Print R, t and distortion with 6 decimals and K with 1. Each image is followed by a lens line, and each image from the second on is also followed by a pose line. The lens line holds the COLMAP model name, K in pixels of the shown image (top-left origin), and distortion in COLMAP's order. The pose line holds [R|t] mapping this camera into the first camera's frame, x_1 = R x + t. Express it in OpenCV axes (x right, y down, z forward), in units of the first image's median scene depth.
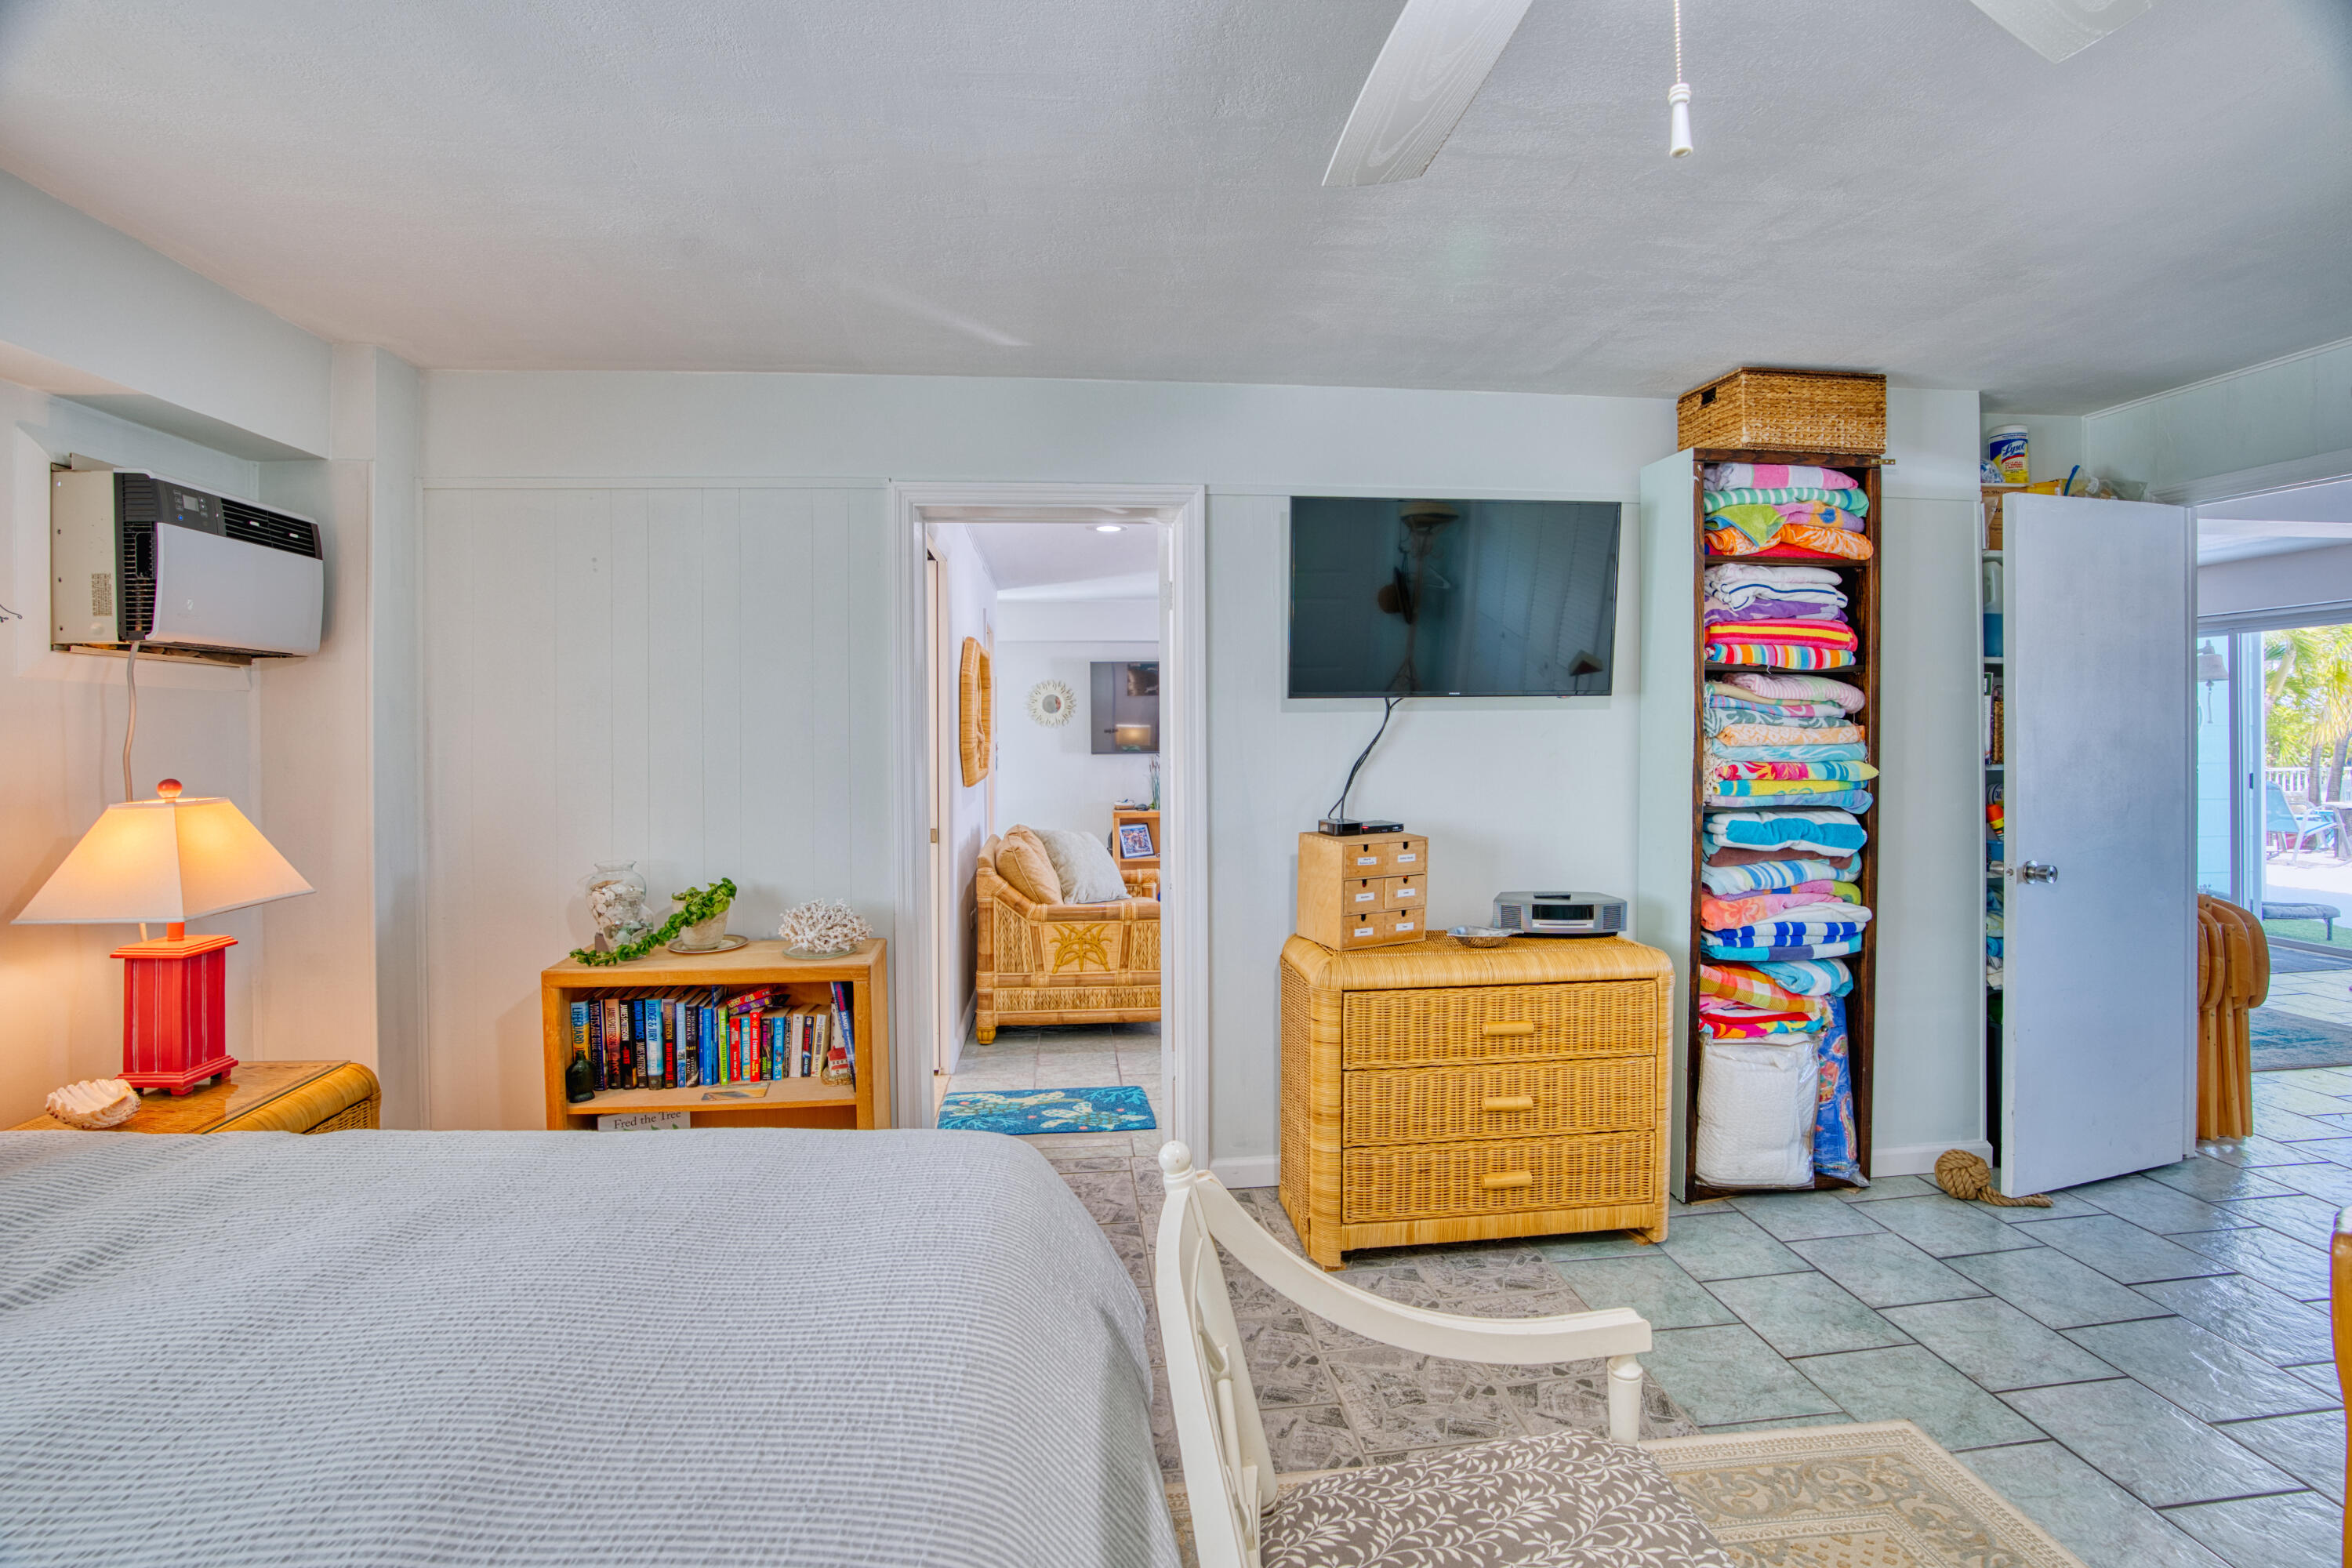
lens RADIAL K [[1104.5, 0, 1185.9], [0, 1104.5, 726.3], [0, 0, 1]] dist [-0.070372, 0.027967]
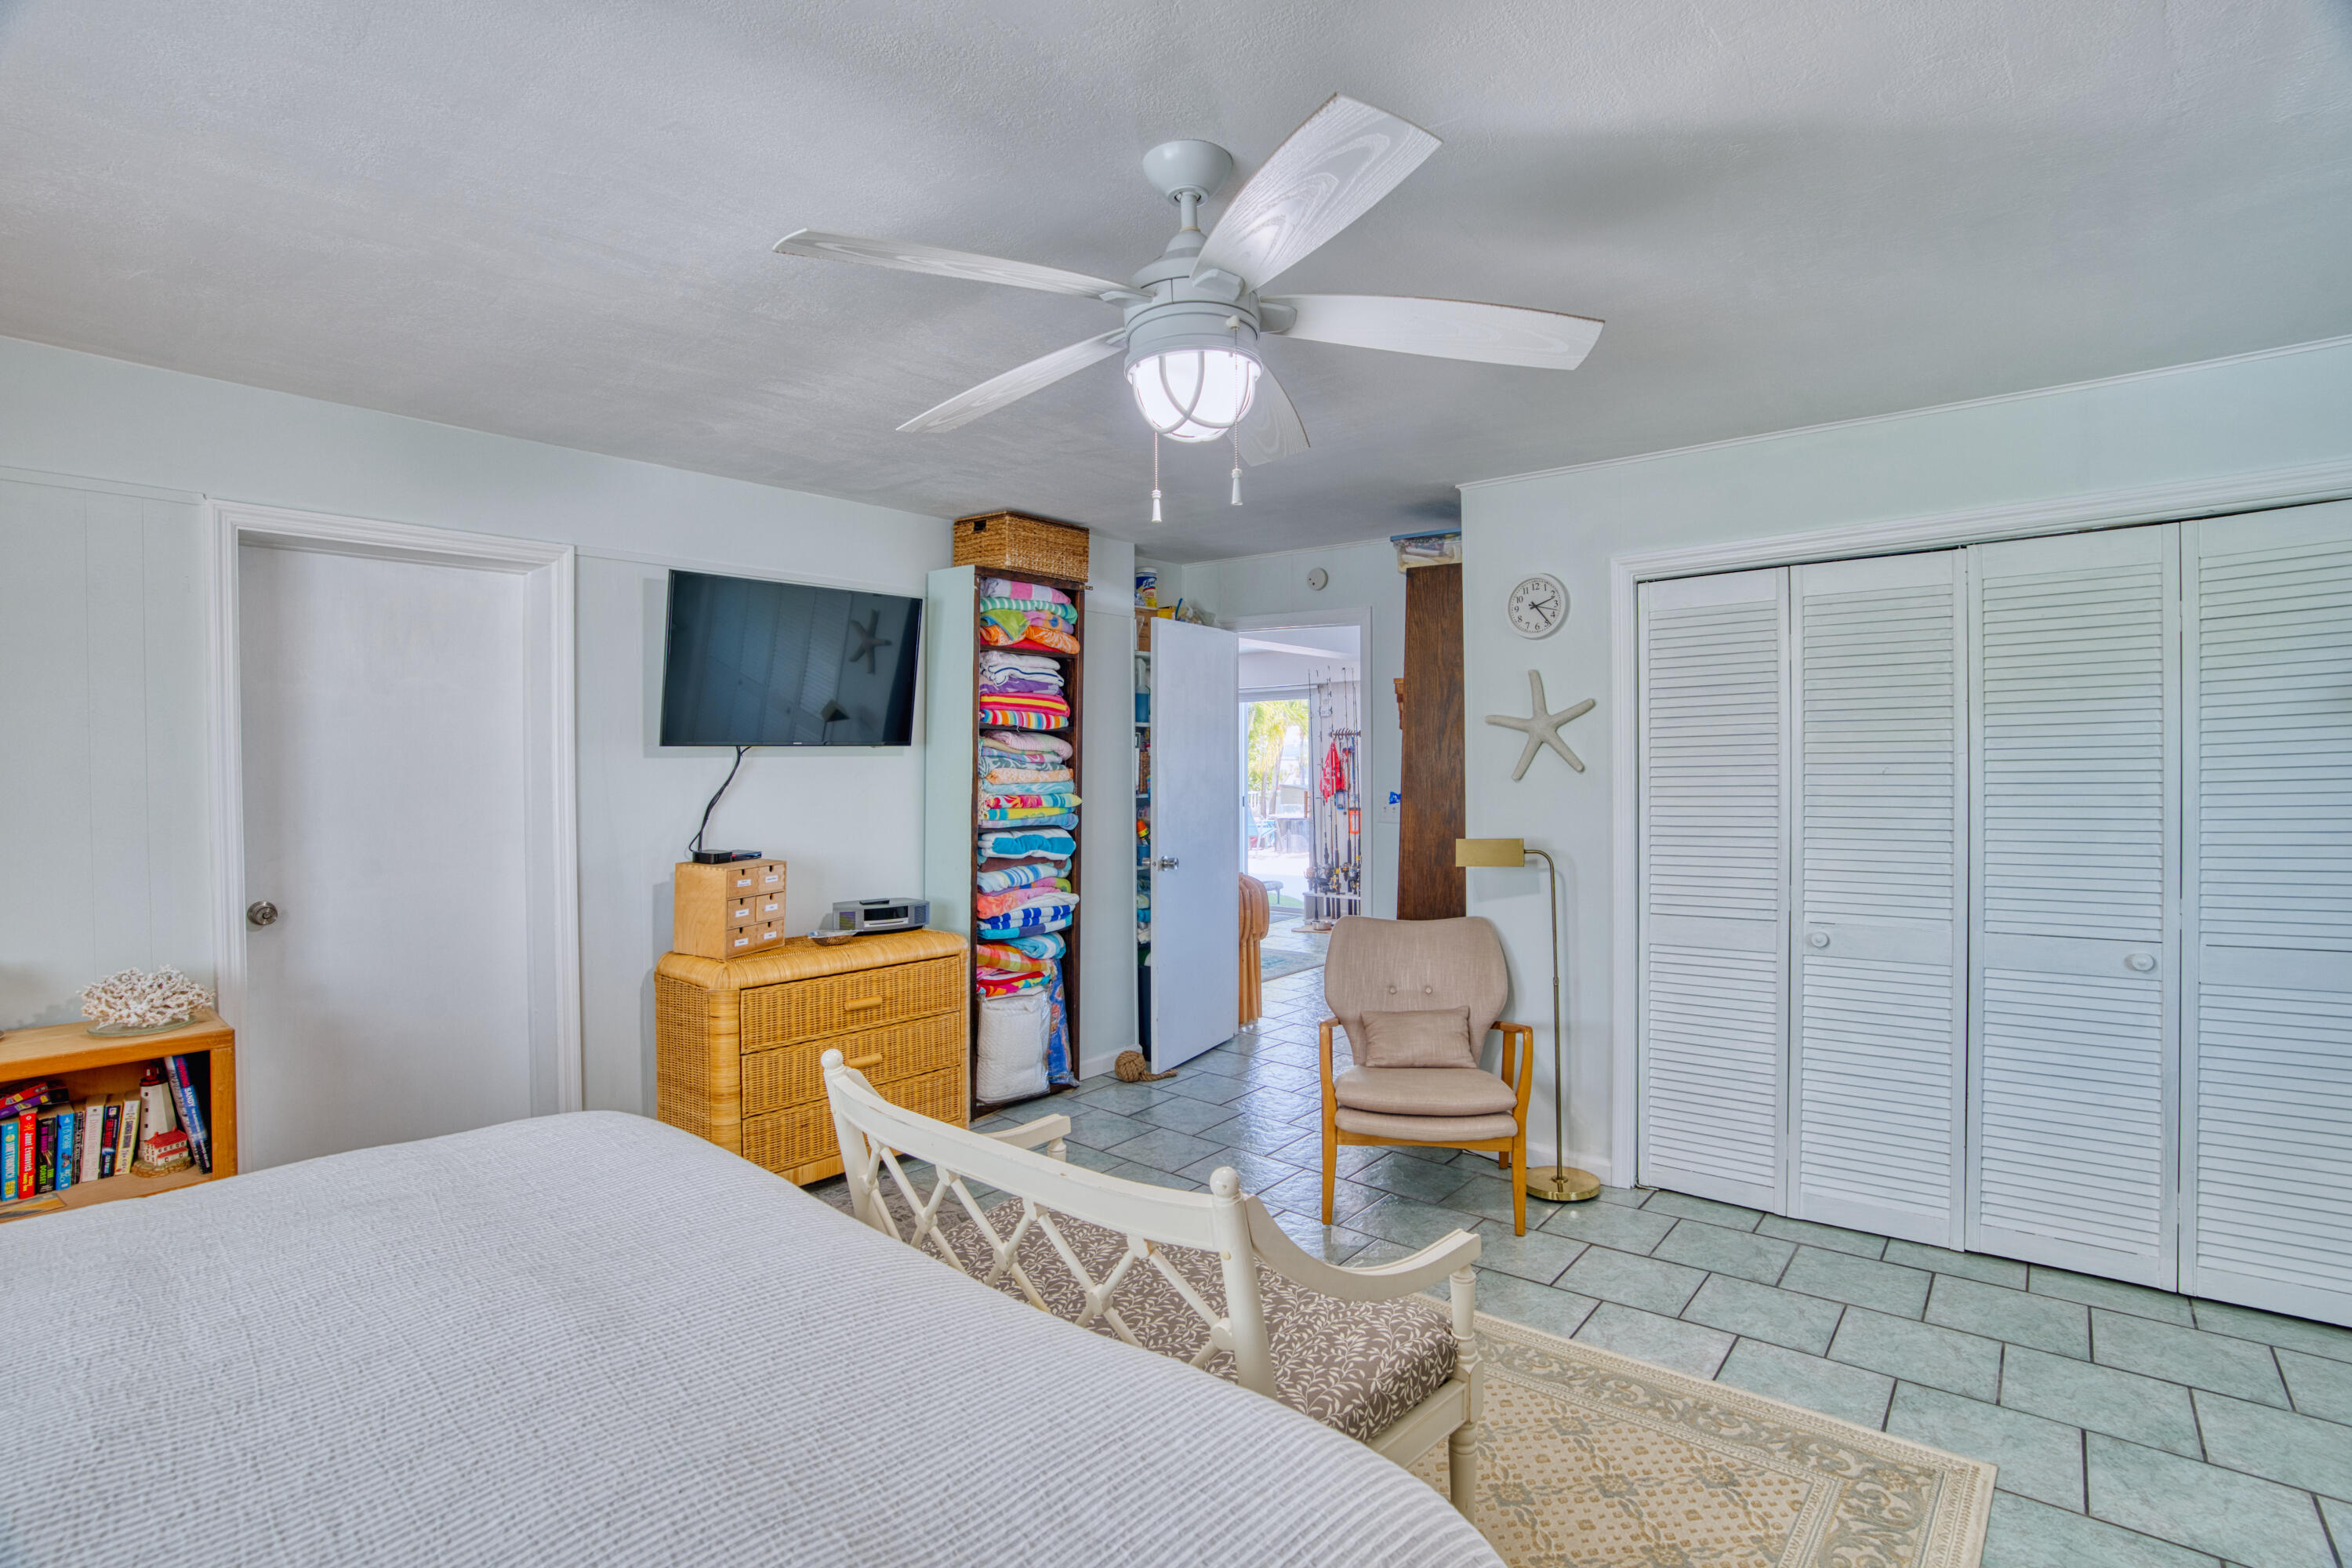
lens RADIAL K [[1104.1, 0, 1176.1], [0, 1104.1, 780.0], [0, 0, 1]] dist [-0.076895, 0.037475]
pose [[0.732642, -0.007917, 0.680568, -0.282519], [-0.002853, 0.999888, 0.014702, -0.008129], [-0.680608, -0.012713, 0.732537, -0.181104]]
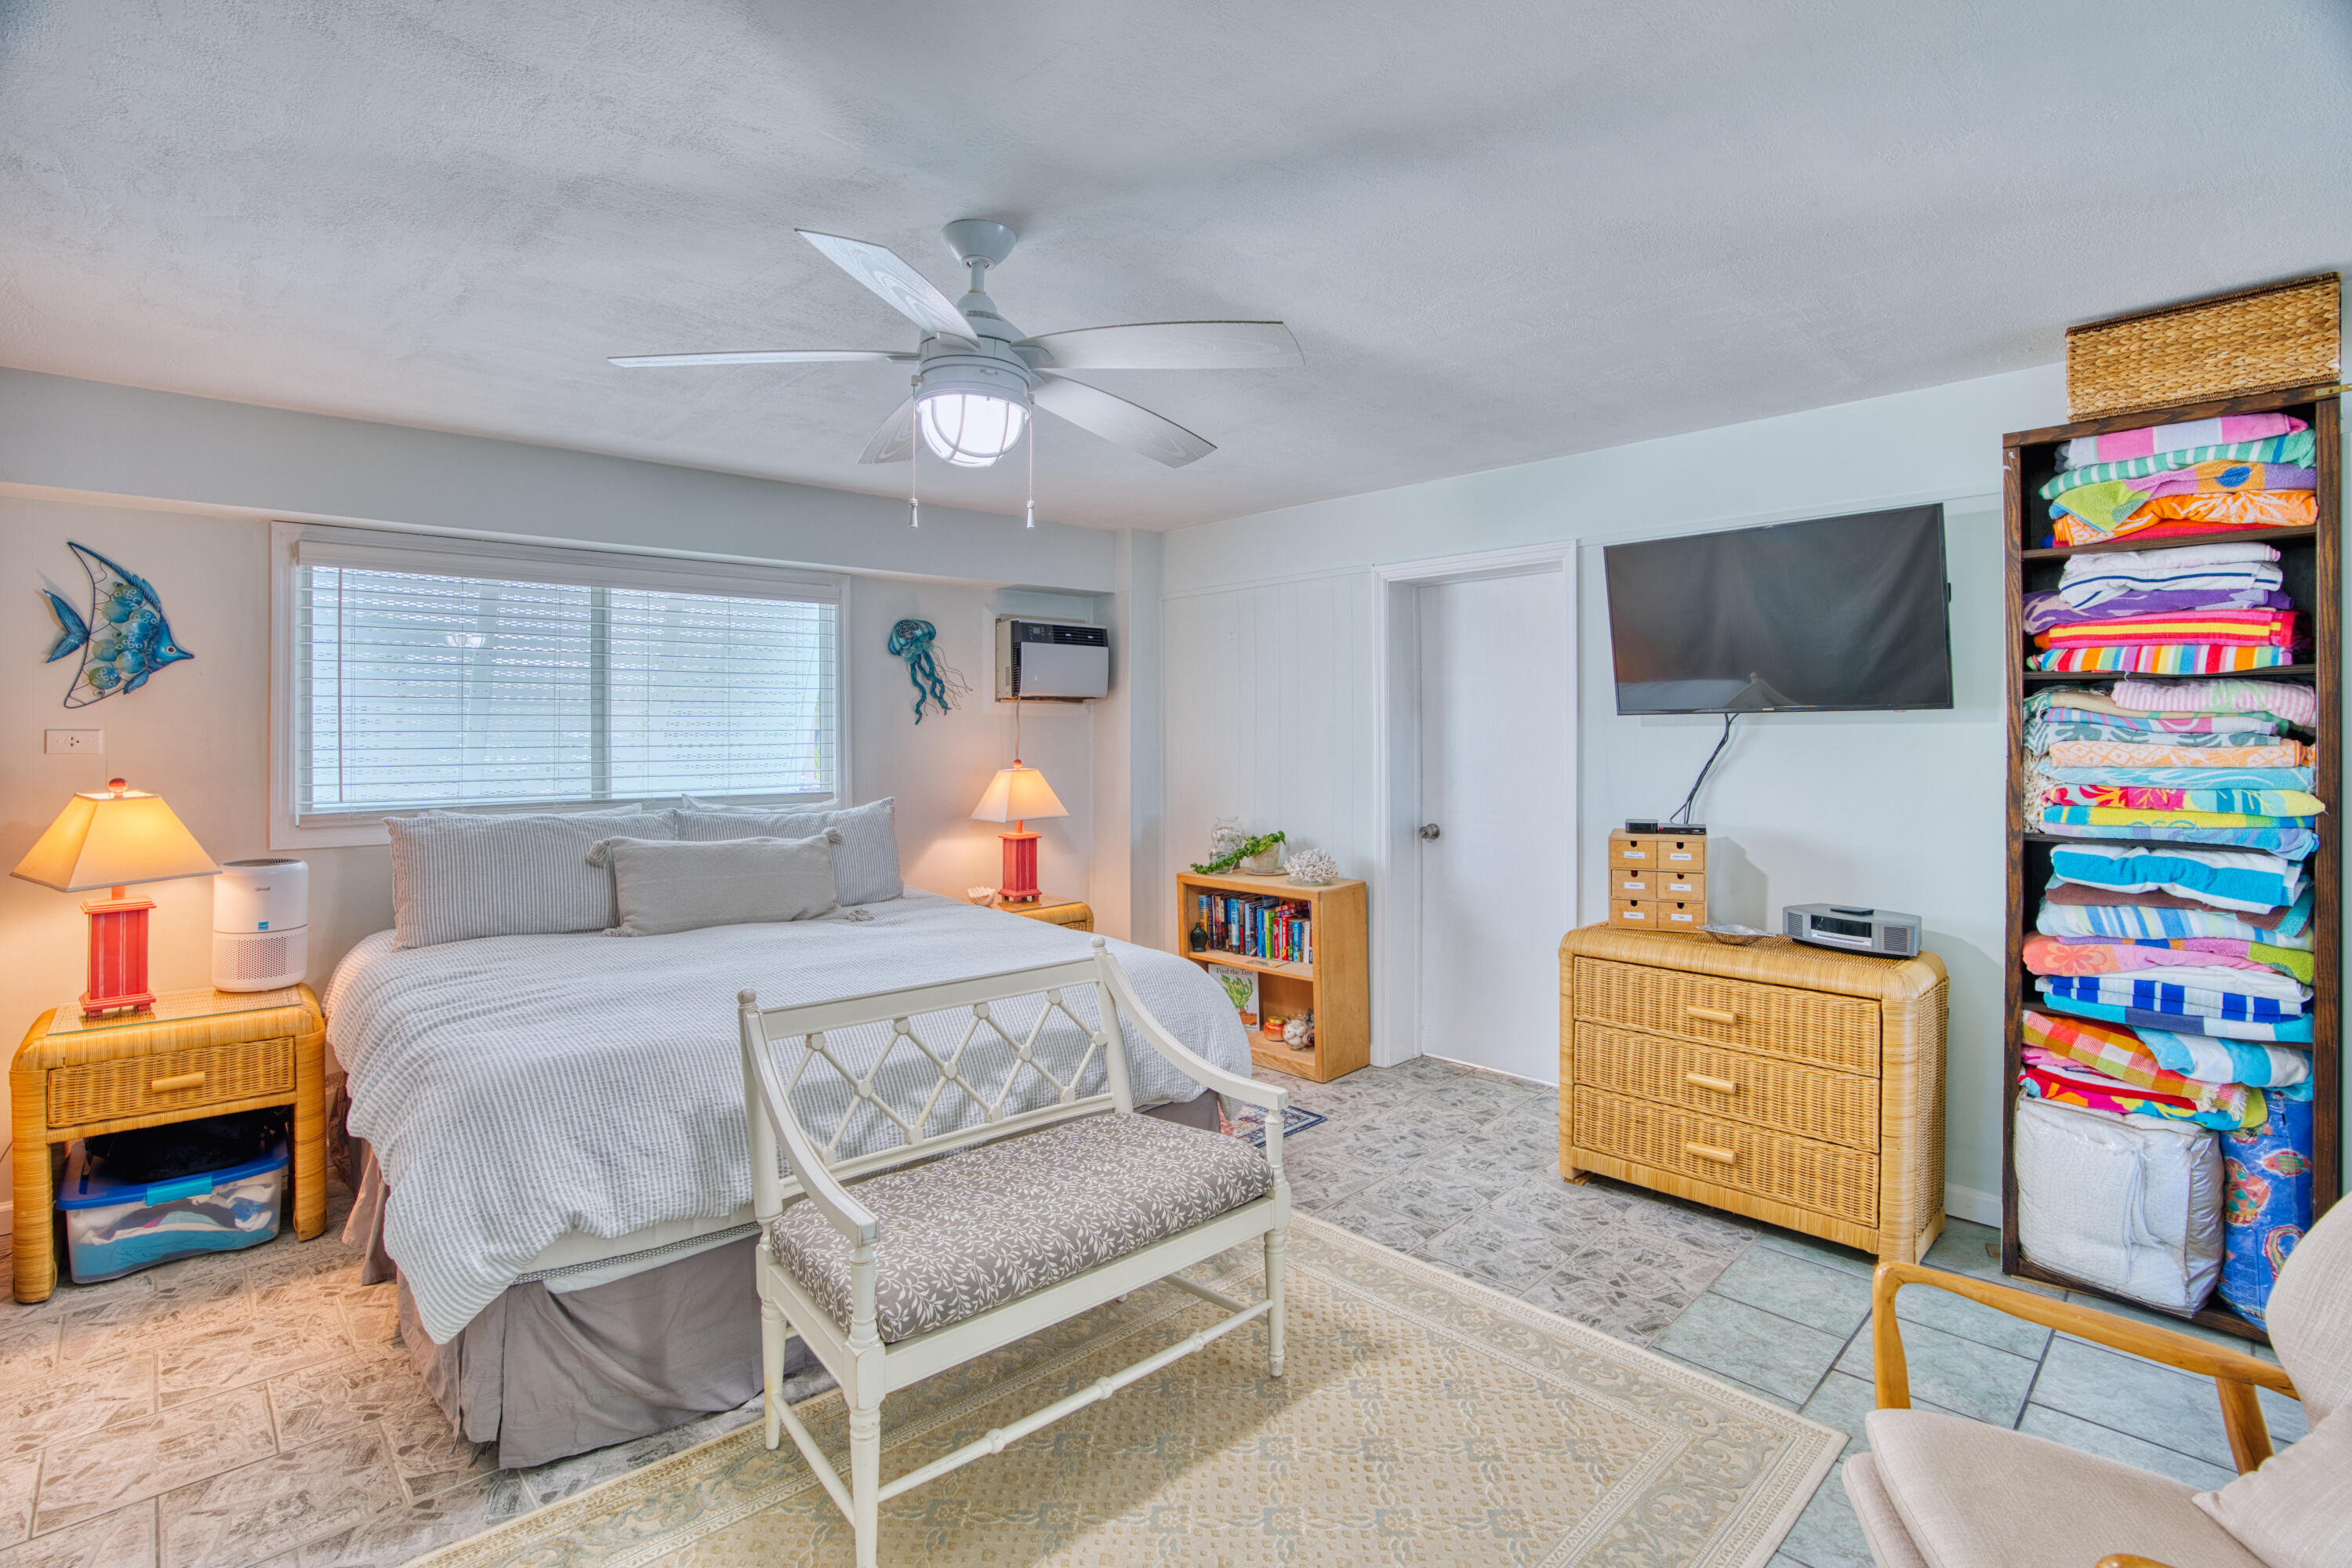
lens RADIAL K [[1130.8, 0, 1178.2], [0, 1130.8, 729.8], [0, 0, 1]] dist [-0.074535, 0.030007]
pose [[0.592374, 0.003485, -0.805655, 0.785030], [0.002220, 0.999980, 0.005958, -0.017627], [0.805660, -0.005318, 0.592355, -0.087821]]
